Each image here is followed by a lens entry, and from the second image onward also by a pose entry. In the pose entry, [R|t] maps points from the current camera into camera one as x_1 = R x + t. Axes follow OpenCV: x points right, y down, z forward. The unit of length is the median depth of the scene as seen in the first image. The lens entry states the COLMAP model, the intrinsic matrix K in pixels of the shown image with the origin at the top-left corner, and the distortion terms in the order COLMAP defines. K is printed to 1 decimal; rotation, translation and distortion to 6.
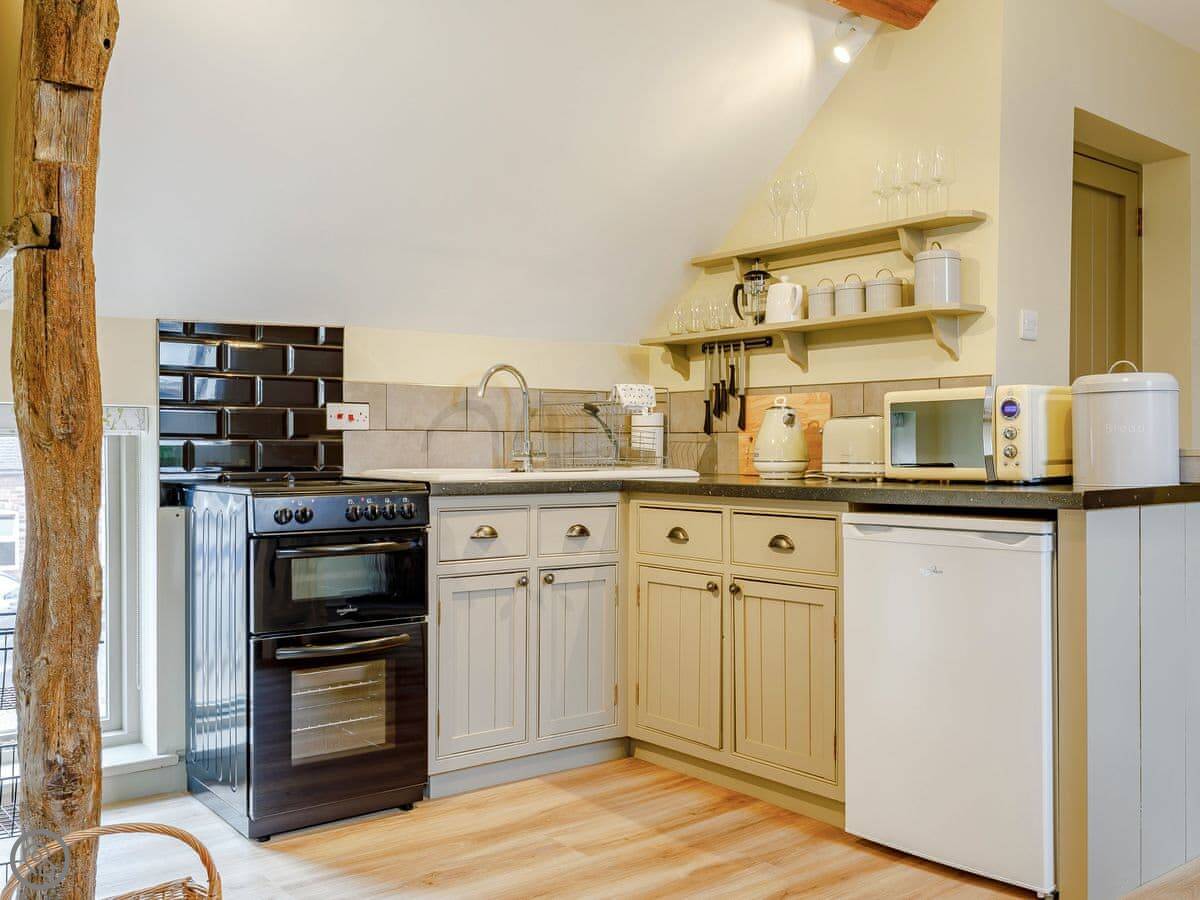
lens RADIAL K [[1080.2, 0, 598.8], [0, 1080.2, 446.6], [0, 0, 1]] dist [-0.003403, -0.008746]
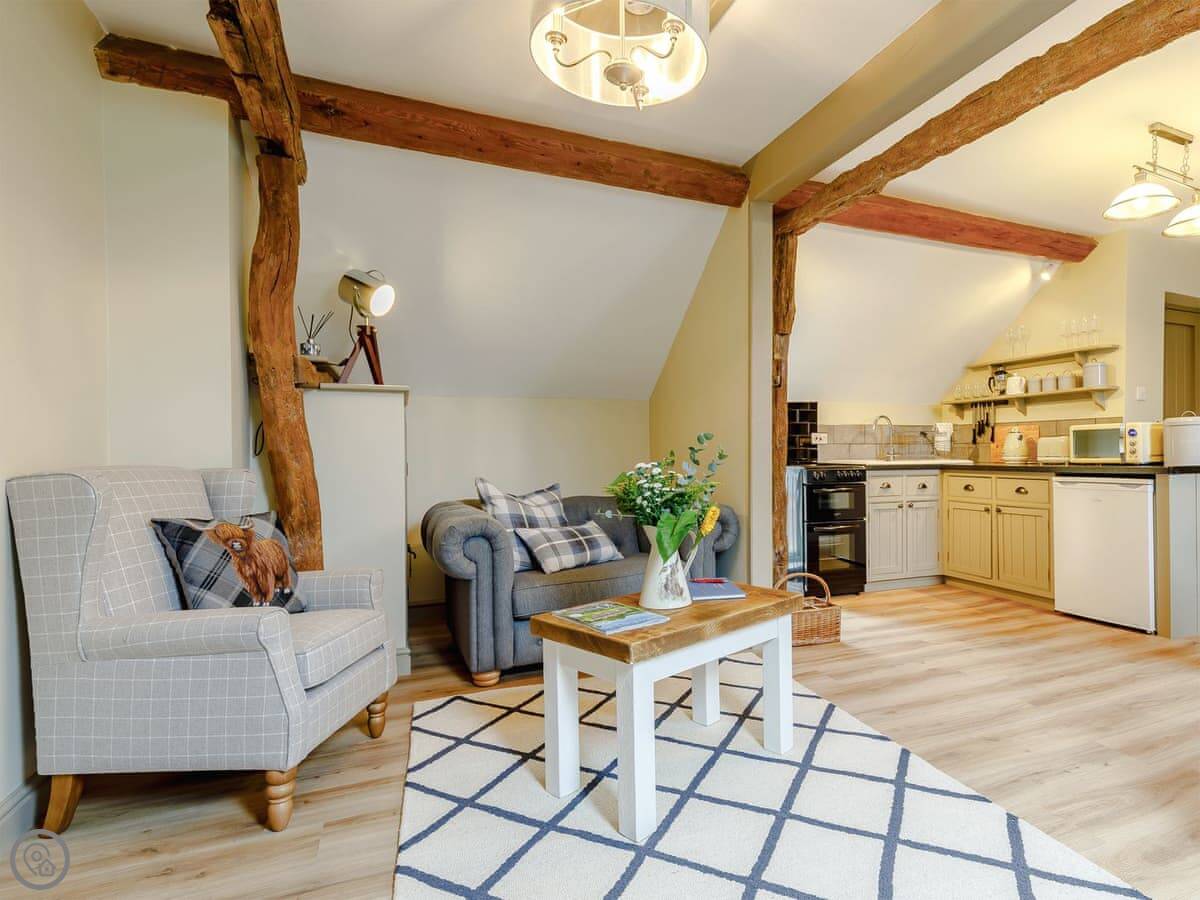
lens RADIAL K [[708.0, 0, 606.7], [0, 708.0, 450.7], [0, 0, 1]] dist [-0.014365, 0.001310]
pose [[0.963586, -0.006271, -0.267325, -0.277676], [0.006057, 0.999980, -0.001623, -0.000360], [0.267330, -0.000055, 0.963605, -0.690226]]
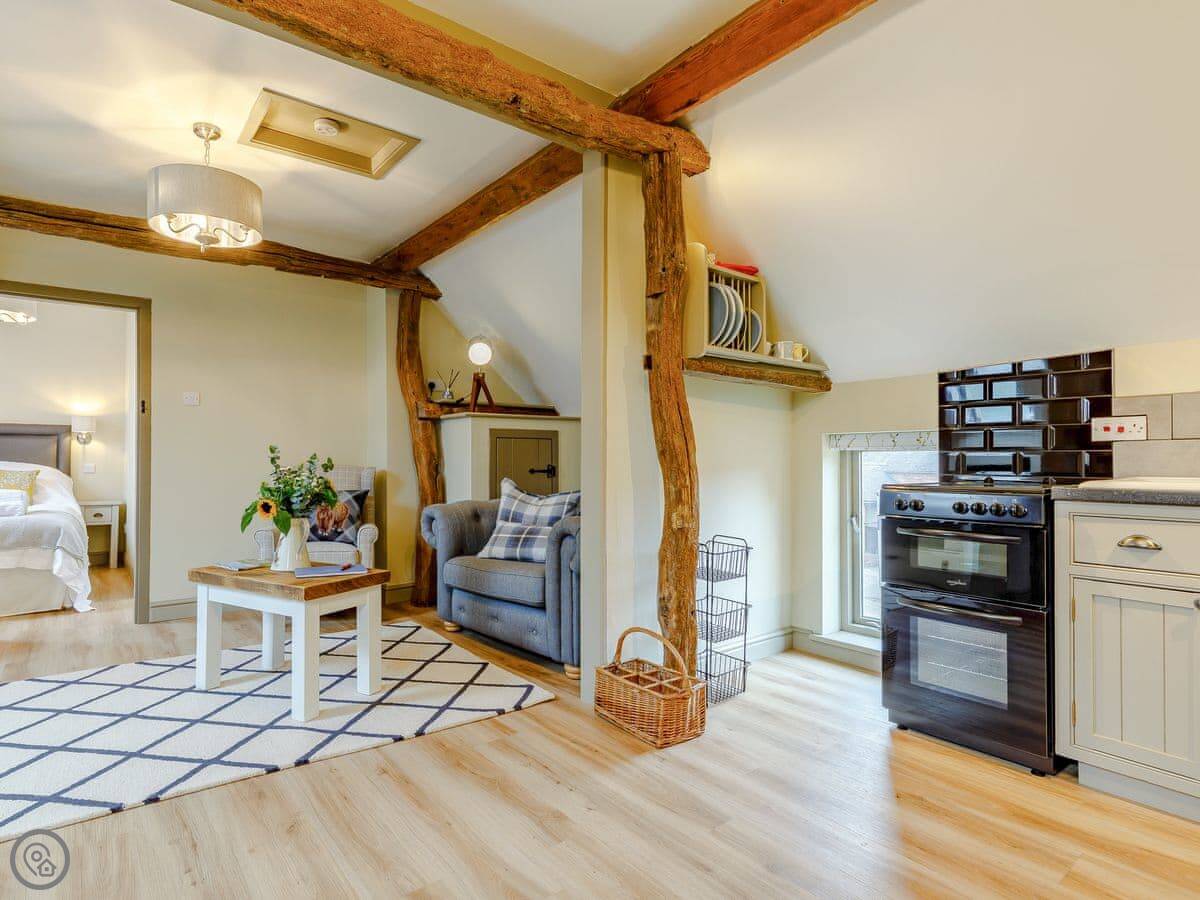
lens RADIAL K [[687.5, 0, 599.2], [0, 687.5, 459.6], [0, 0, 1]] dist [0.005712, -0.007527]
pose [[-0.069389, -0.006510, -0.997568, 0.538546], [-0.002463, 0.999977, -0.006355, 0.010206], [0.997587, 0.002016, -0.069403, 0.549643]]
